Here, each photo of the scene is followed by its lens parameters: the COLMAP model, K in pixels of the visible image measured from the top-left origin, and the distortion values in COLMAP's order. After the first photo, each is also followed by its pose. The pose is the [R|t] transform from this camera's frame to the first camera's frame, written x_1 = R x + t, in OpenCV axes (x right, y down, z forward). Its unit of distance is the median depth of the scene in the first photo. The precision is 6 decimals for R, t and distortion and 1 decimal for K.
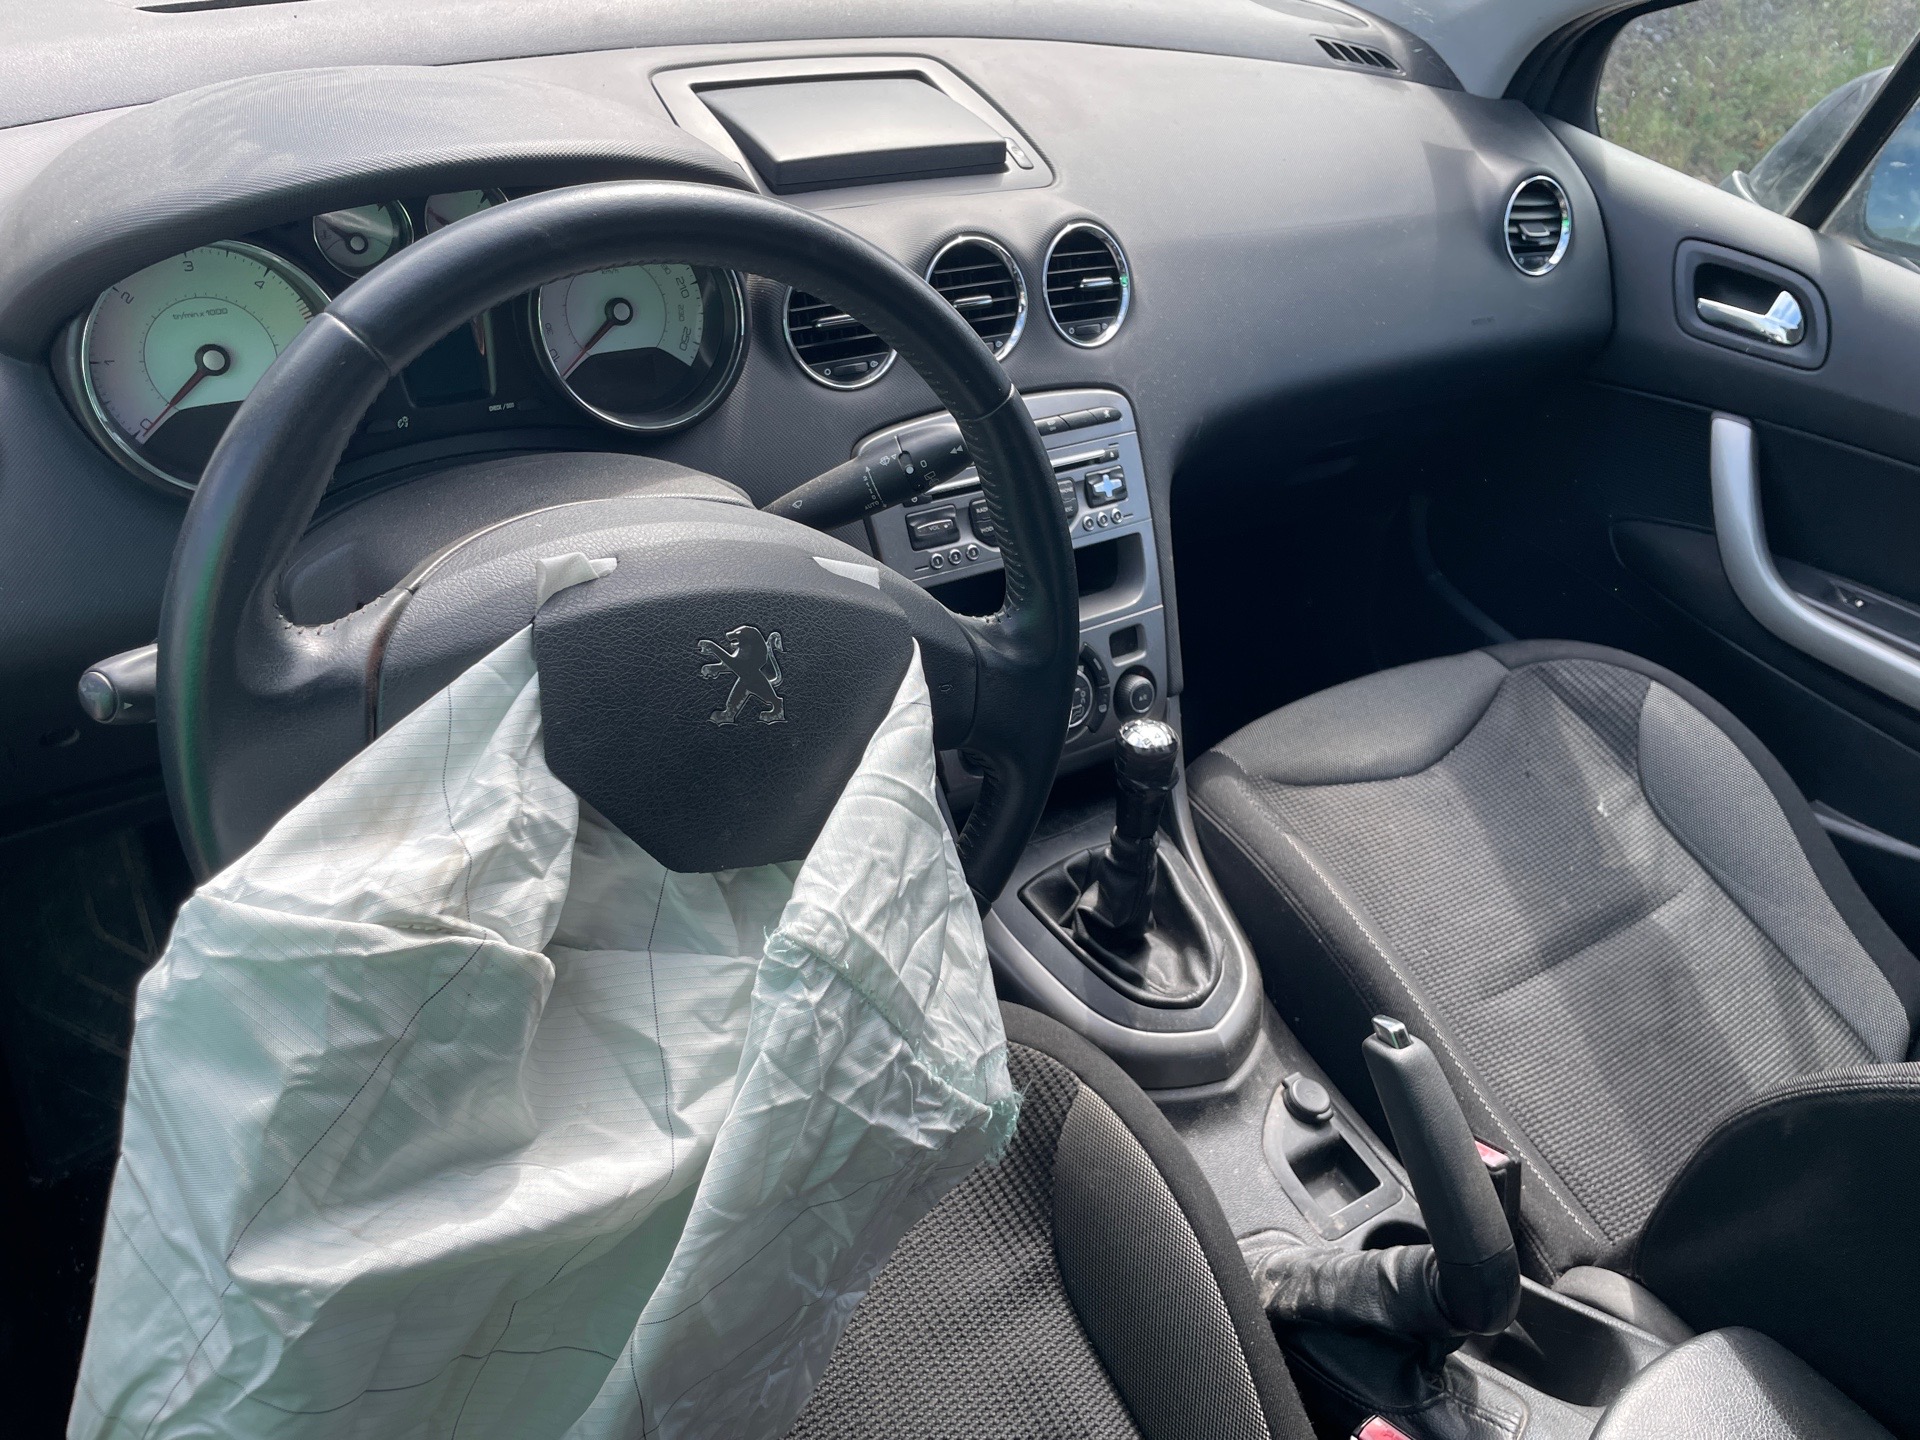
lens RADIAL K [[1455.6, 0, 939.5], [0, 1455.6, 712.5], [0, 0, 1]] dist [0.080947, -0.122856]
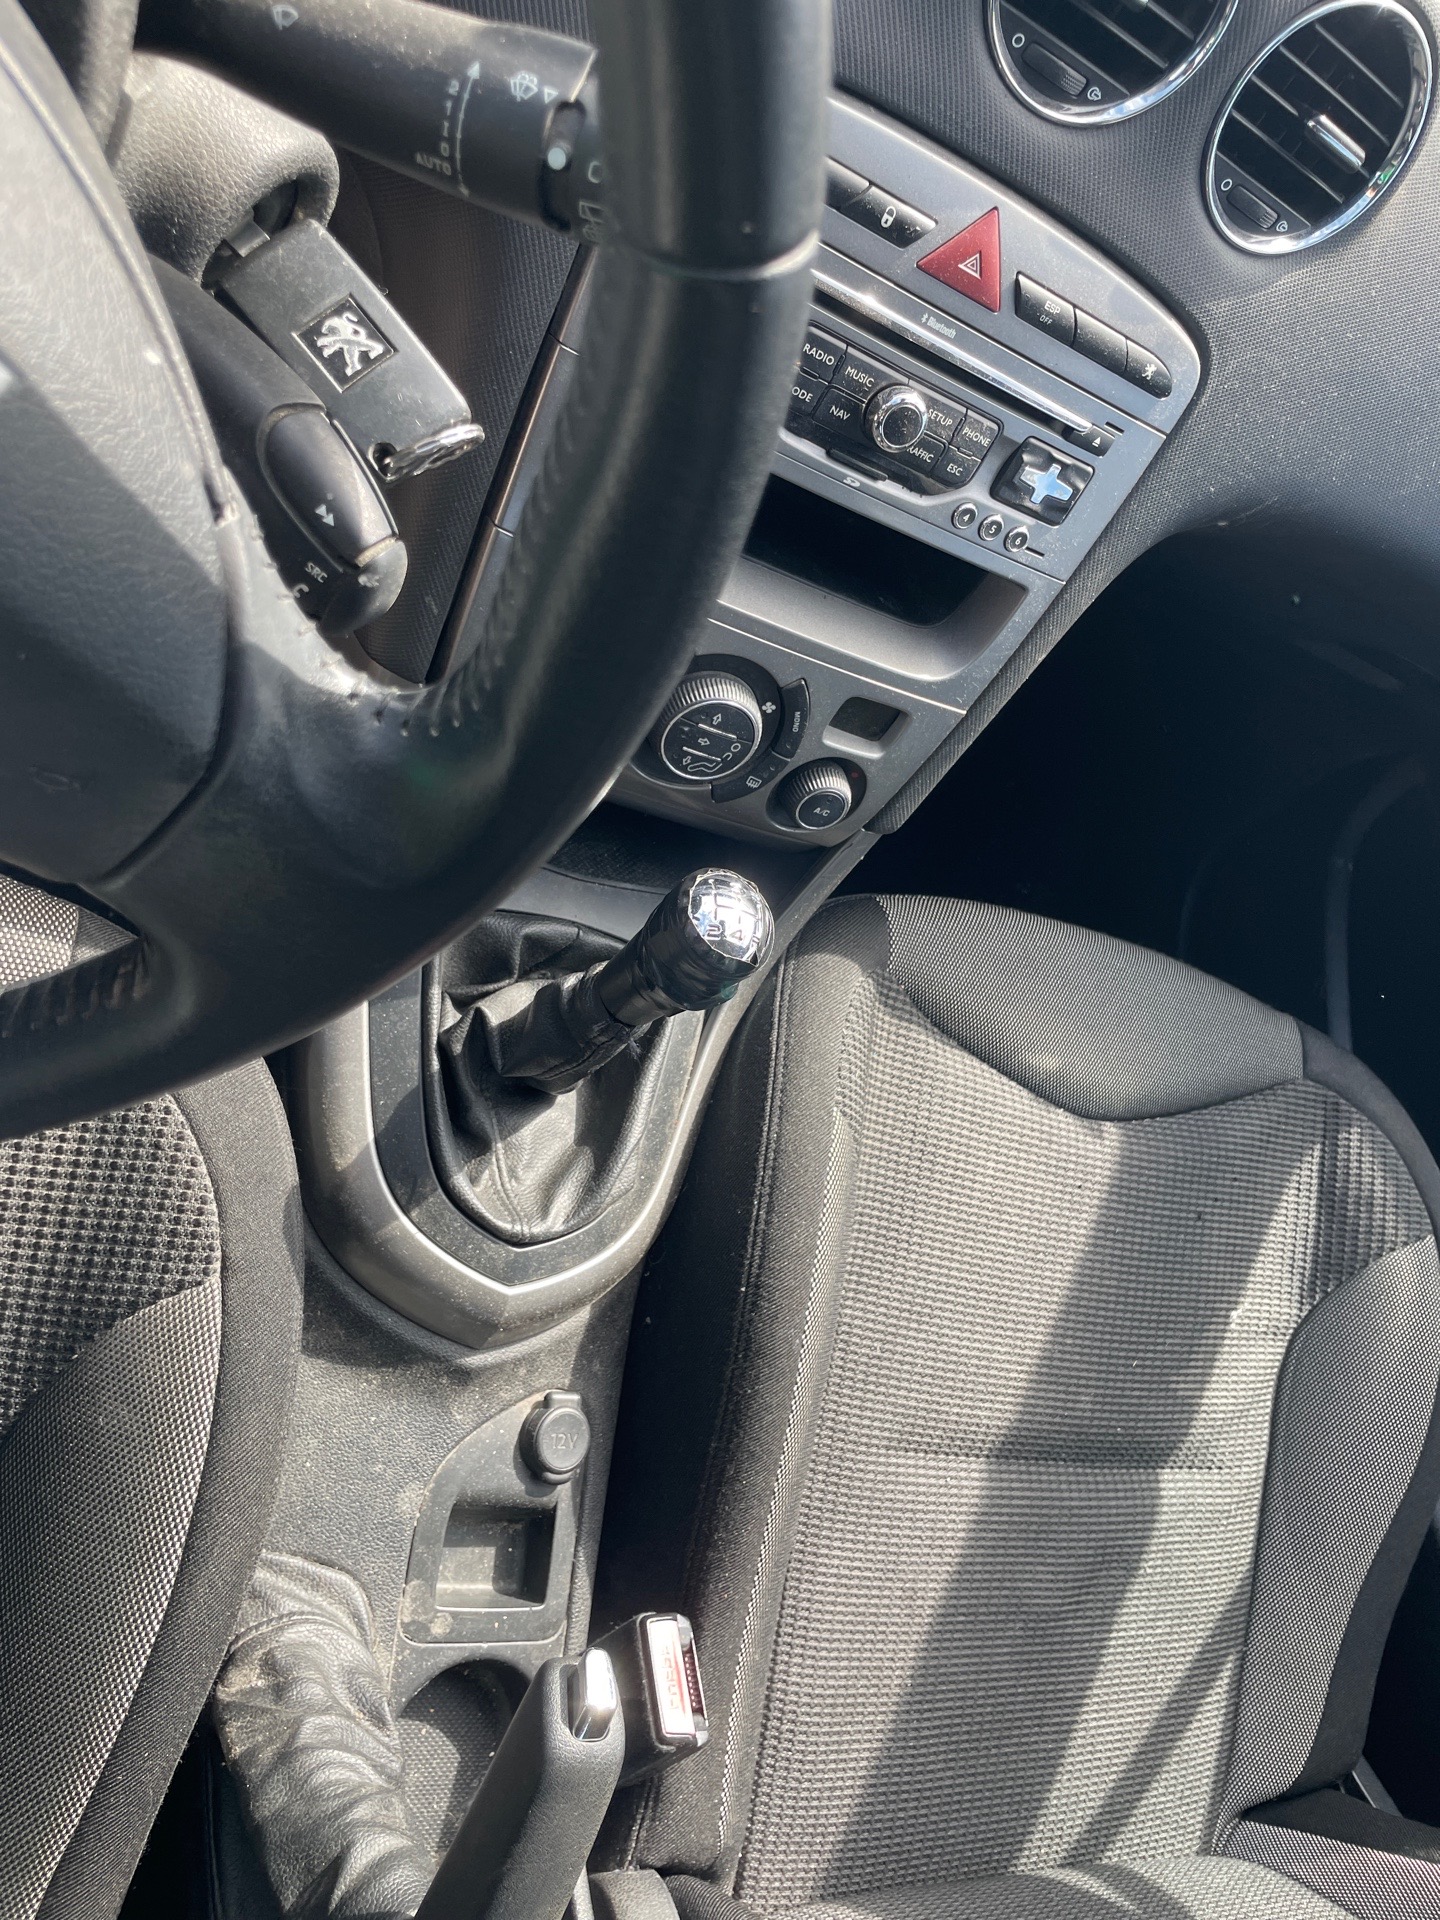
lens RADIAL K [[1455.6, 0, 712.8], [0, 1455.6, 923.3], [0, 0, 1]] dist [0.080947, -0.122856]
pose [[0.737655, 0.662320, 0.131138, 0.063168], [-0.666318, 0.682748, 0.299793, -0.127471], [0.109024, -0.308523, 0.944948, 0.446500]]
